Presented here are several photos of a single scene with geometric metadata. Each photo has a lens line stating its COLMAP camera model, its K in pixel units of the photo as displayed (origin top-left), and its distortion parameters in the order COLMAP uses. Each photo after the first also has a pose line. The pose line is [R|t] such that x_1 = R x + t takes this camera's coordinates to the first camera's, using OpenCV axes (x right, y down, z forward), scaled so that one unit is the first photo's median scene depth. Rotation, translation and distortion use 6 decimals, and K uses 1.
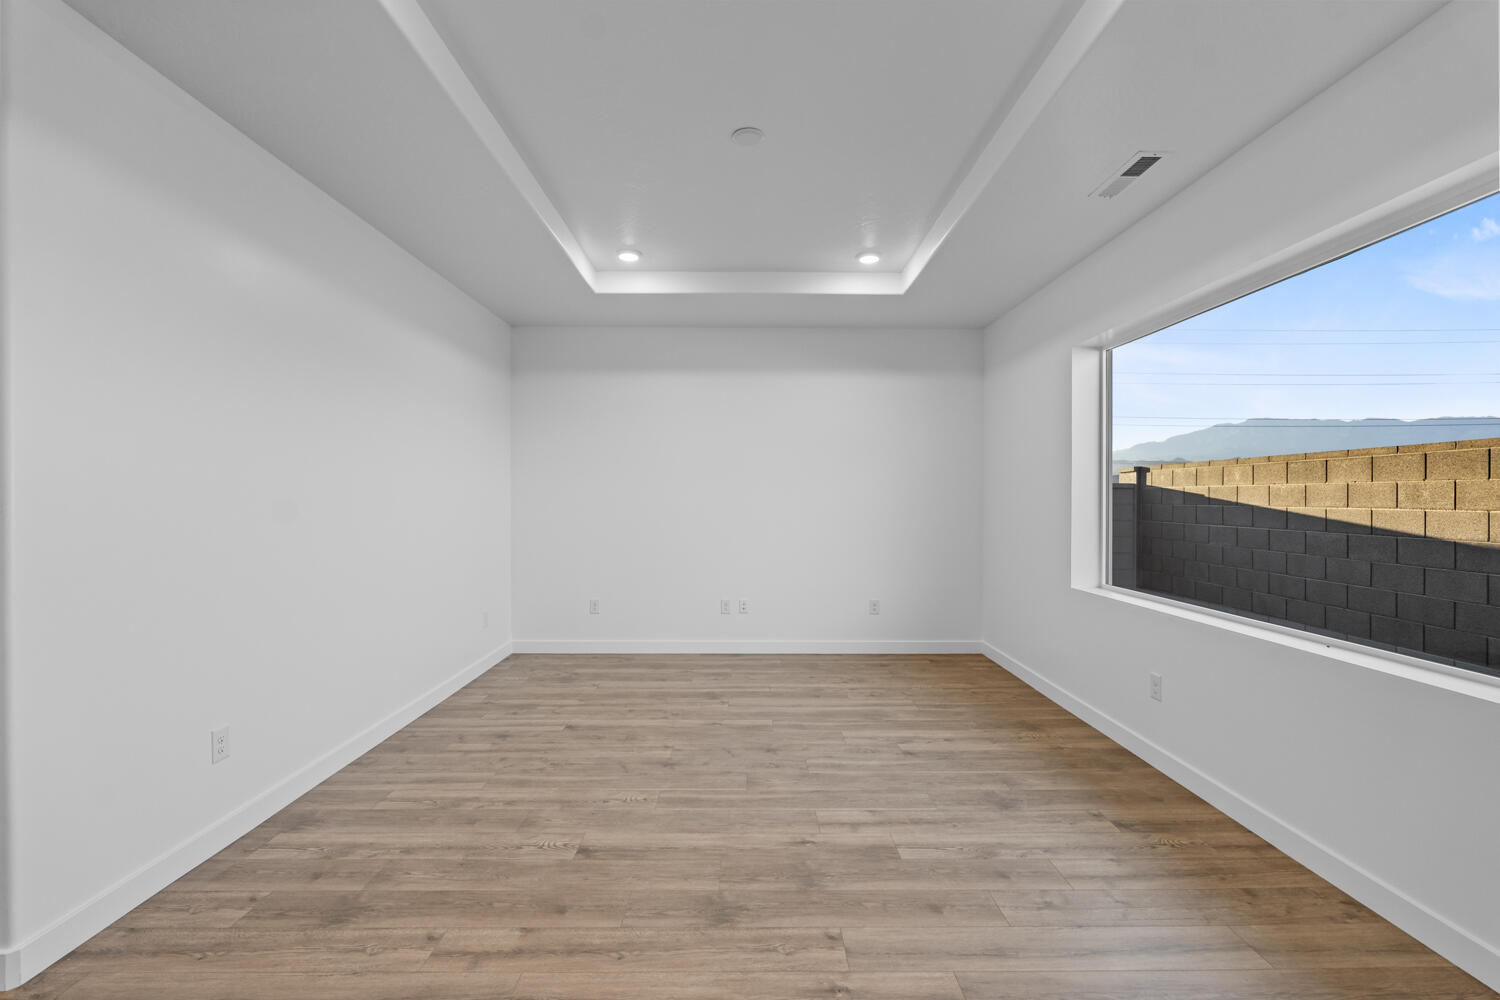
lens RADIAL K [[656.9, 0, 750.7], [0, 656.9, 499.4], [0, 0, 1]] dist [-0.008158, 0.001886]
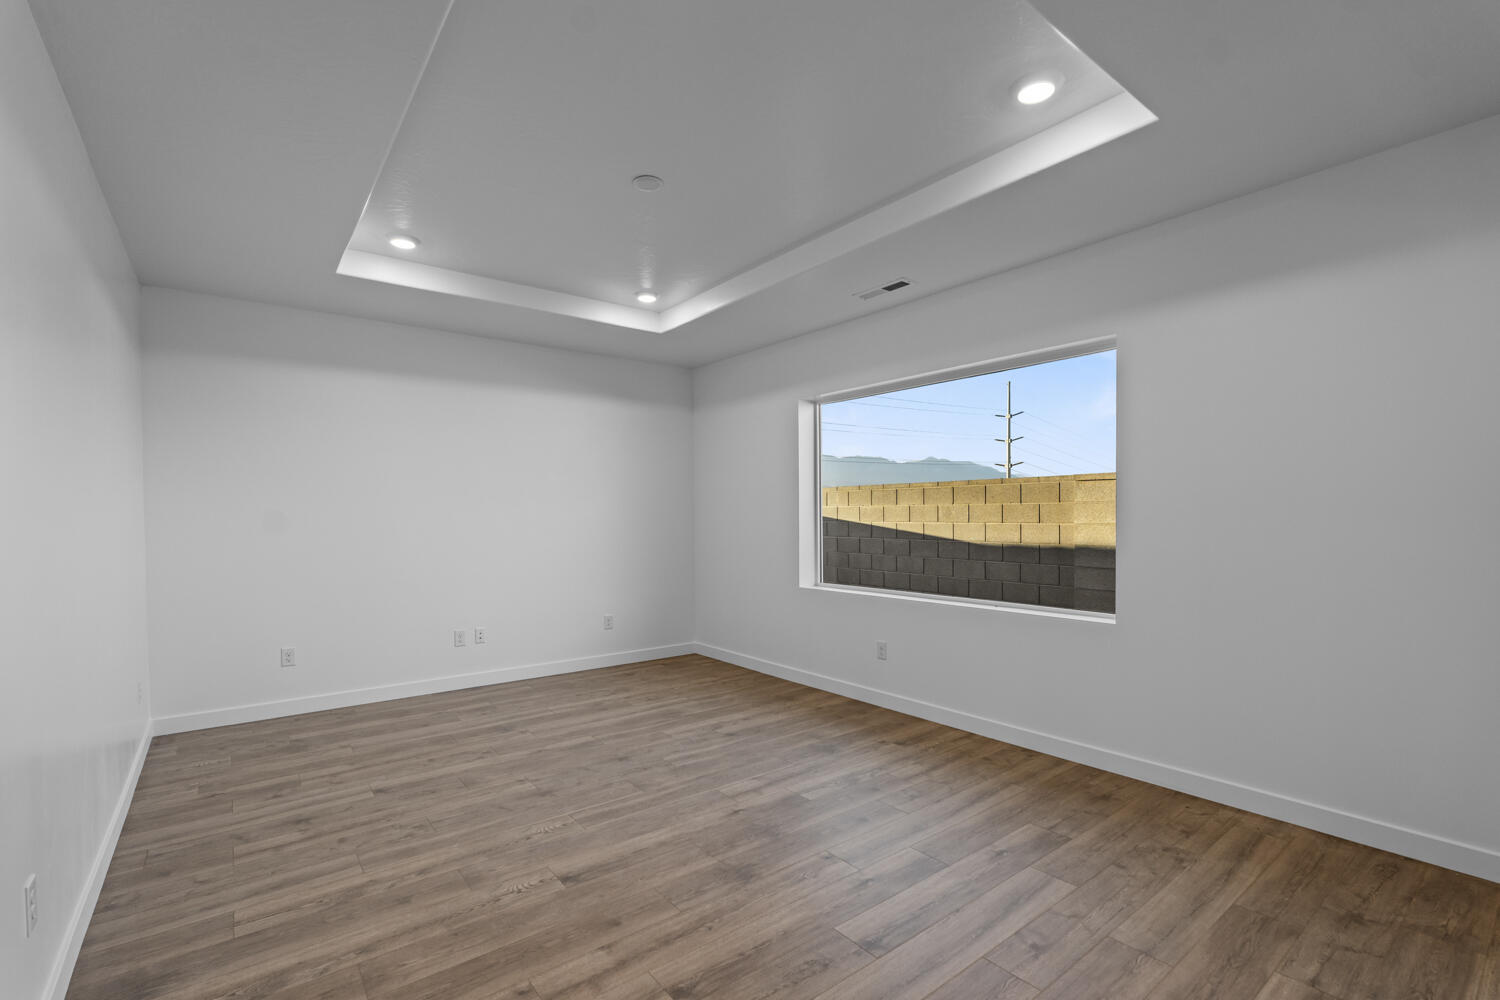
lens RADIAL K [[656.9, 0, 765.4], [0, 656.9, 526.0], [0, 0, 1]] dist [-0.008158, 0.001886]
pose [[0.793566, -0.015950, 0.608275, -0.396919], [0.008267, 0.999847, 0.015432, -0.006662], [-0.608428, -0.007218, 0.793576, 0.022657]]
